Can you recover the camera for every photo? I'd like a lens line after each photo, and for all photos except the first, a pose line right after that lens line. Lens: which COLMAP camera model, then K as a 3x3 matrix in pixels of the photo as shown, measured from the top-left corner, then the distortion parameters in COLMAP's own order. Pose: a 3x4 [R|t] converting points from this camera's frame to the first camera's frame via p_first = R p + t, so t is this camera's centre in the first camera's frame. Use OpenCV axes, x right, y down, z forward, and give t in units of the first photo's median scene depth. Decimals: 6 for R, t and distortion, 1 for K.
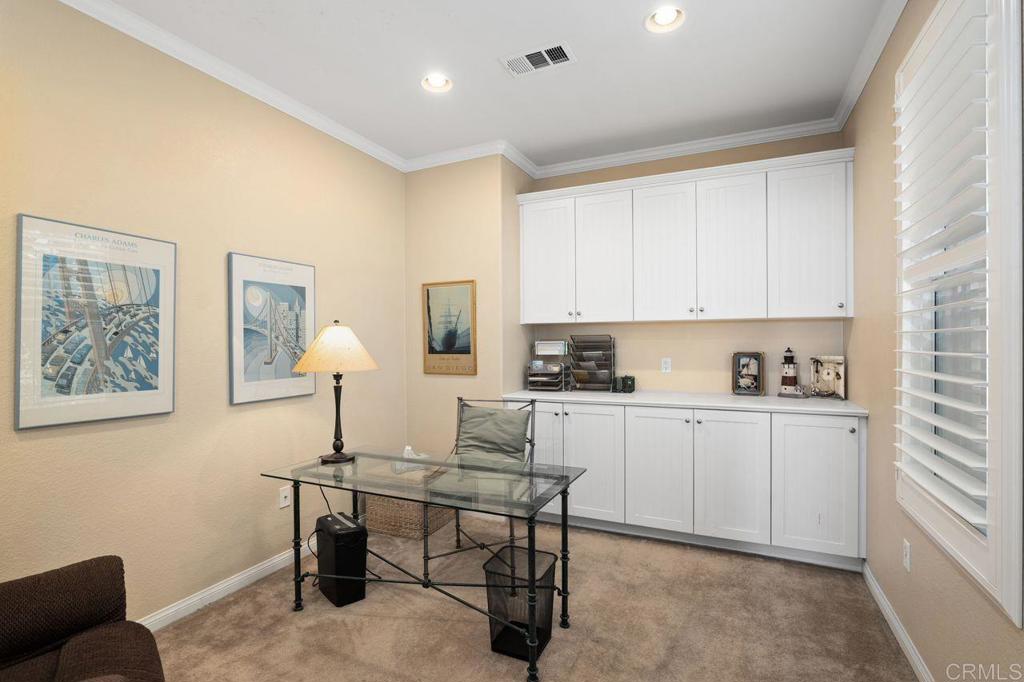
lens RADIAL K [[476.6, 0, 512.7], [0, 476.6, 345.3], [0, 0, 1]] dist [-0.000967, -0.000066]
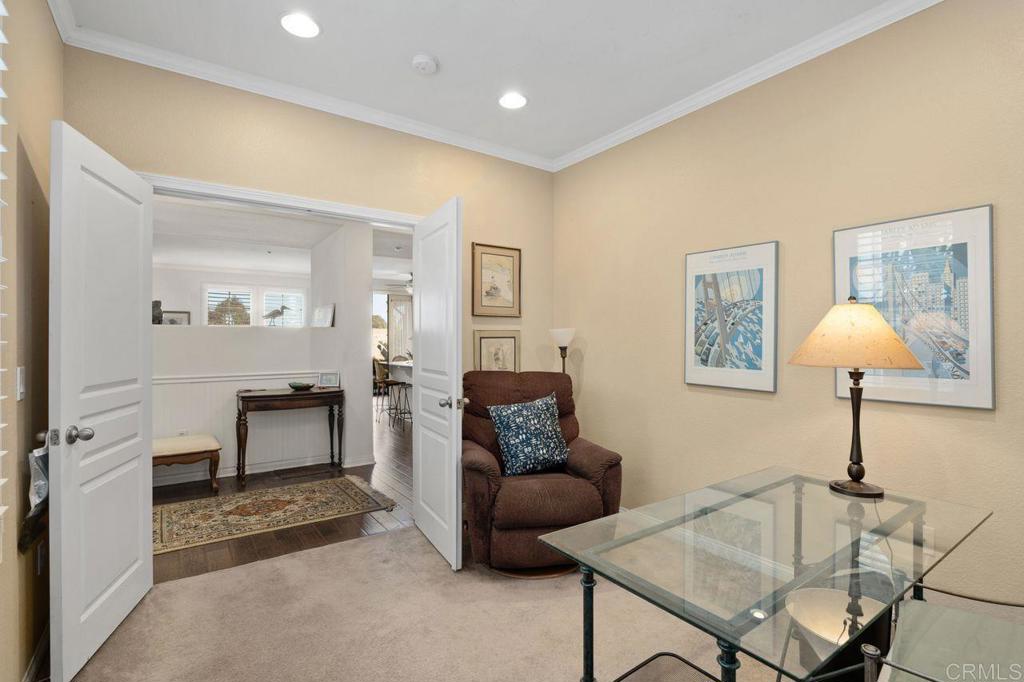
lens RADIAL K [[476.6, 0, 512.7], [0, 476.6, 345.3], [0, 0, 1]] dist [-0.000967, -0.000066]
pose [[-0.490804, 0.013179, -0.871170, 0.620964], [-0.004724, 0.999831, 0.017786, 0.013800], [0.871257, 0.012845, -0.490658, 1.116302]]
